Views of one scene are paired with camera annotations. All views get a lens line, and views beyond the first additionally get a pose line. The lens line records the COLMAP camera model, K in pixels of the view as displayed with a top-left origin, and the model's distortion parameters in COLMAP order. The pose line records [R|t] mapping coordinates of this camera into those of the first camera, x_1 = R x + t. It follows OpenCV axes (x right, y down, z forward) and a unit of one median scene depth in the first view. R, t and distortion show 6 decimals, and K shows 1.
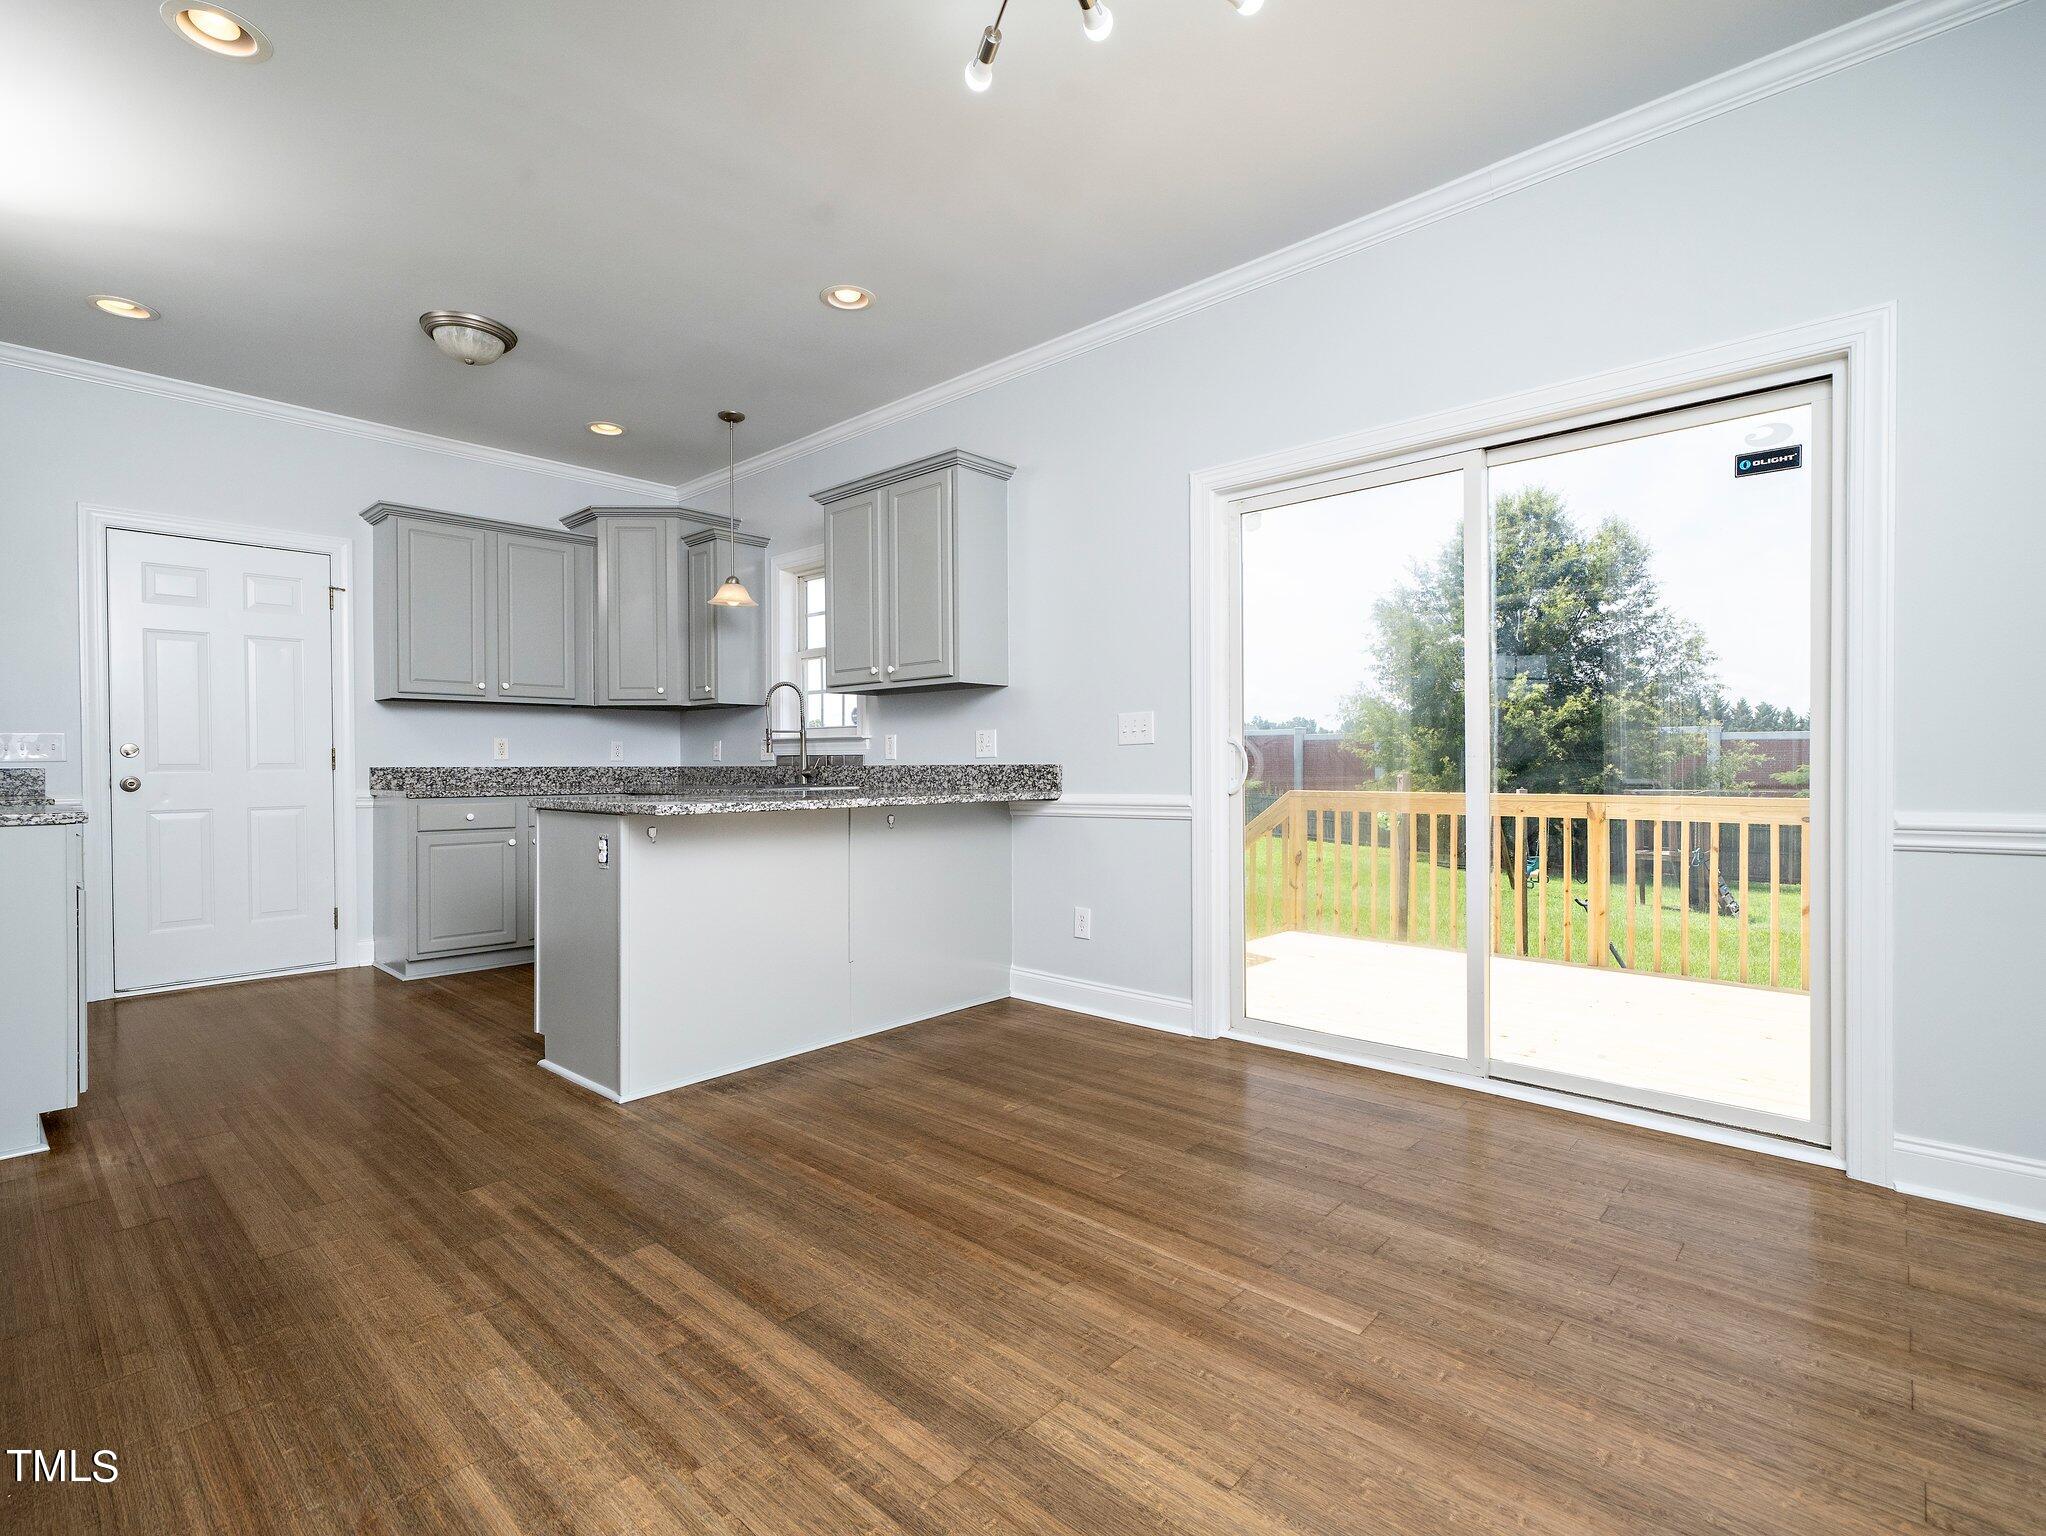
lens RADIAL K [[1005.9, 0, 1017.2], [0, 1005.9, 762.7], [0, 0, 1]] dist [0.004393, -0.001105]
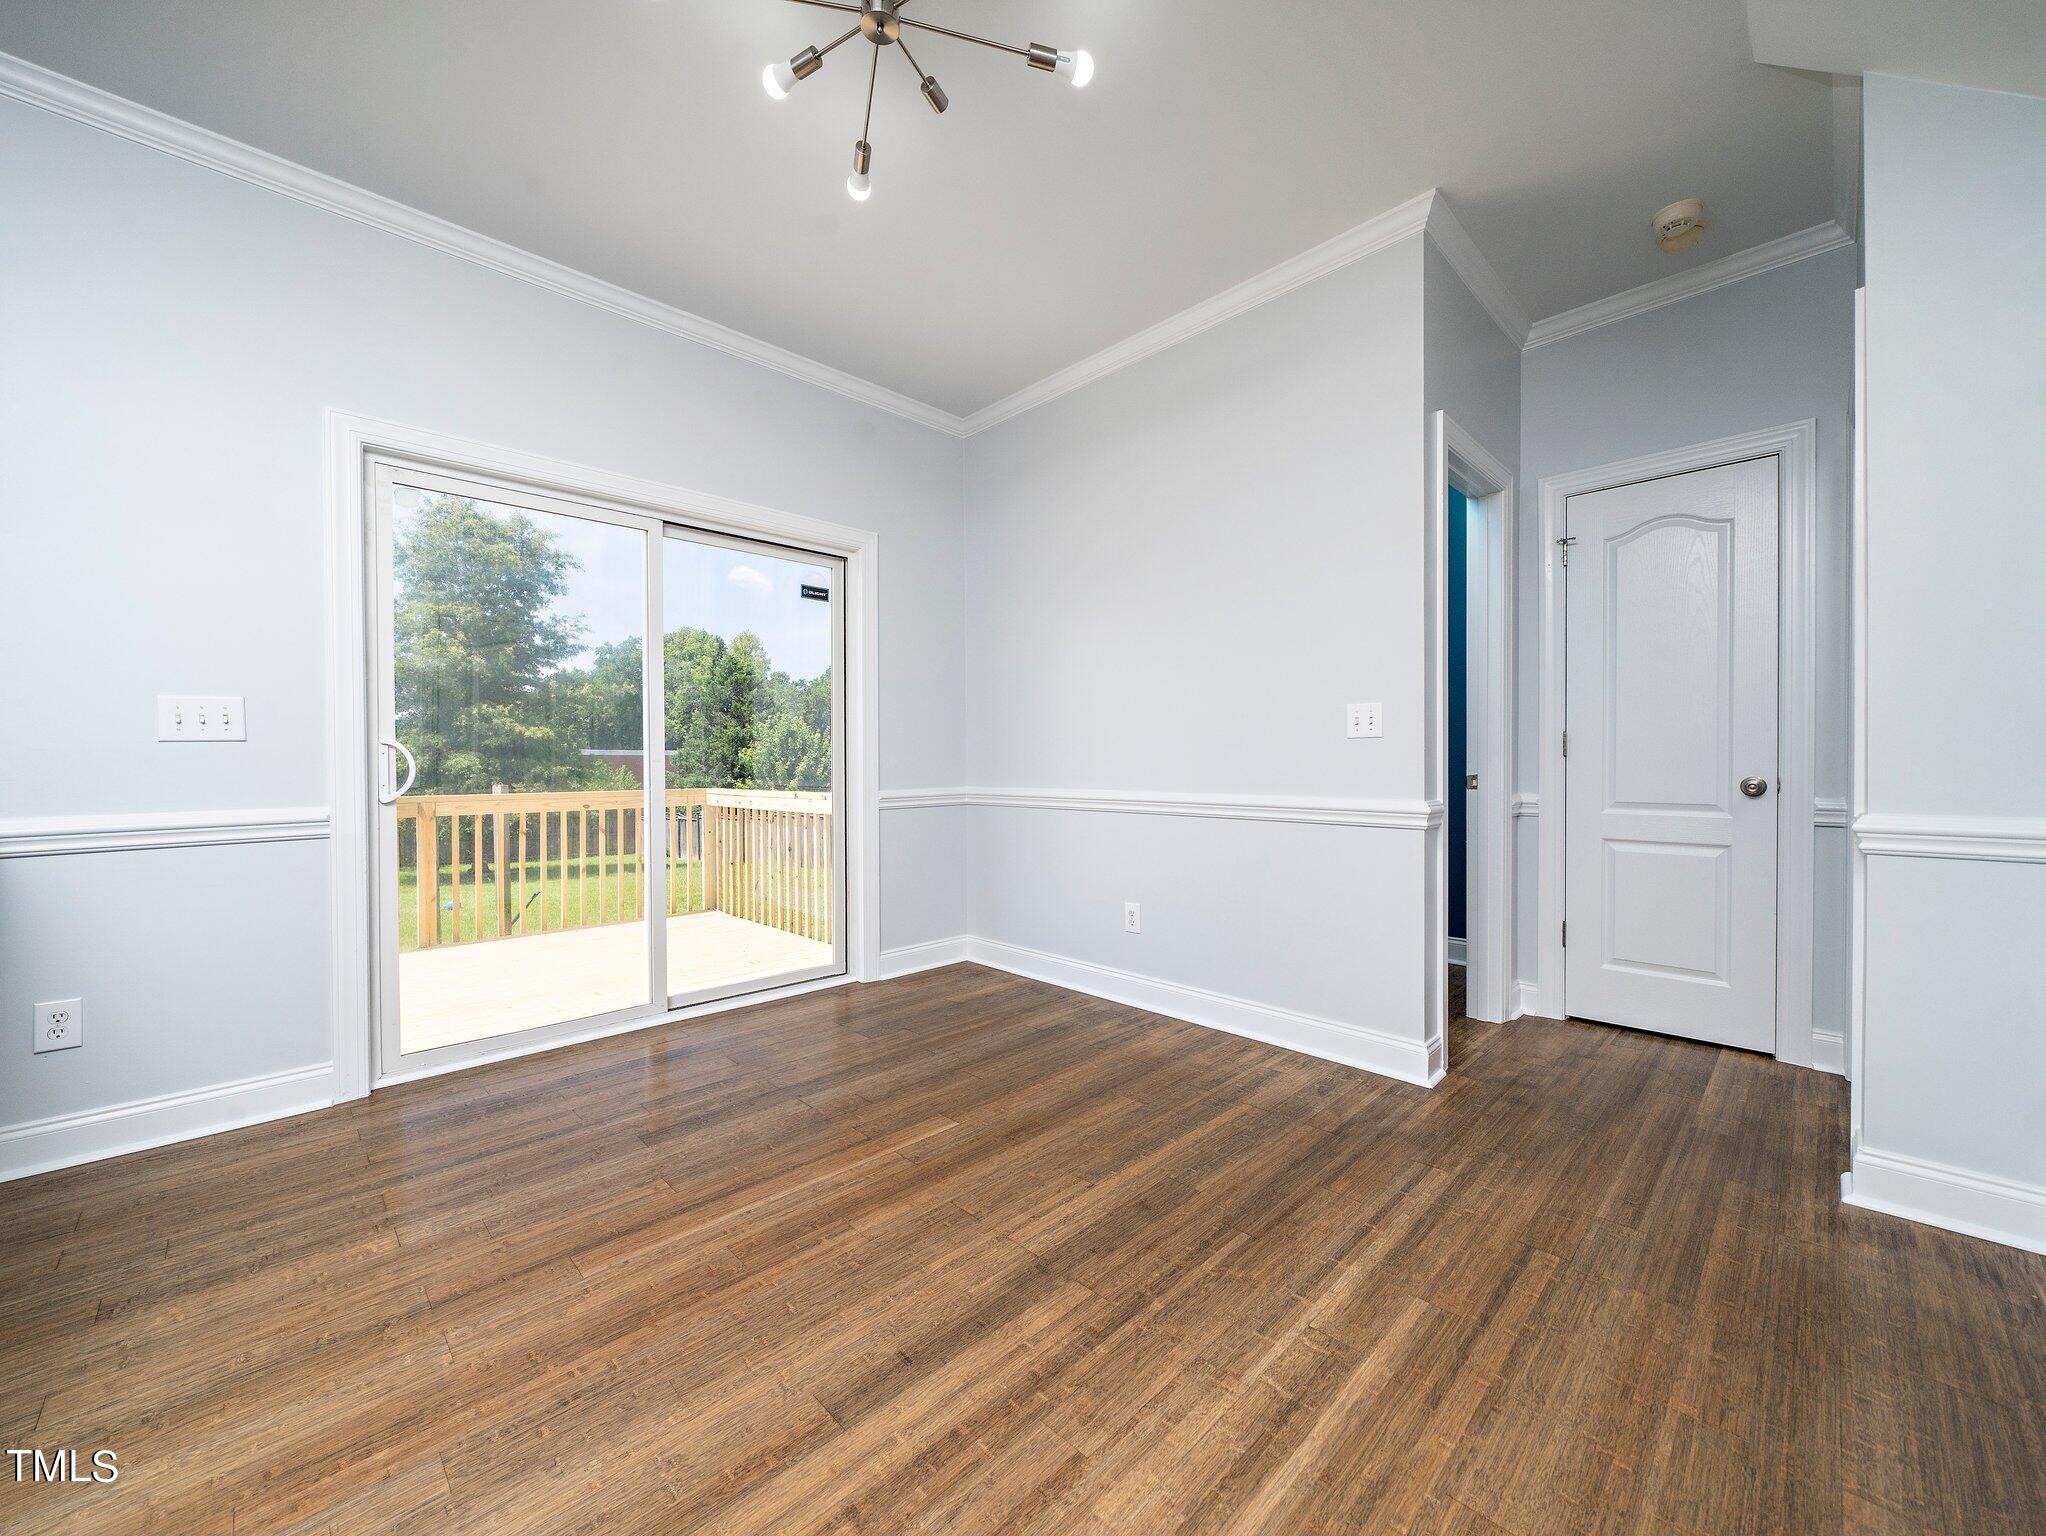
lens RADIAL K [[788.4, 0, 1061.6], [0, 788.4, 771.3], [0, 0, 1]] dist [0.000787, 0.000141]
pose [[0.017248, -0.005424, 0.999837, -0.514094], [0.001382, 0.999984, 0.005400, 0.001147], [-0.999850, 0.001289, 0.017255, 0.463832]]
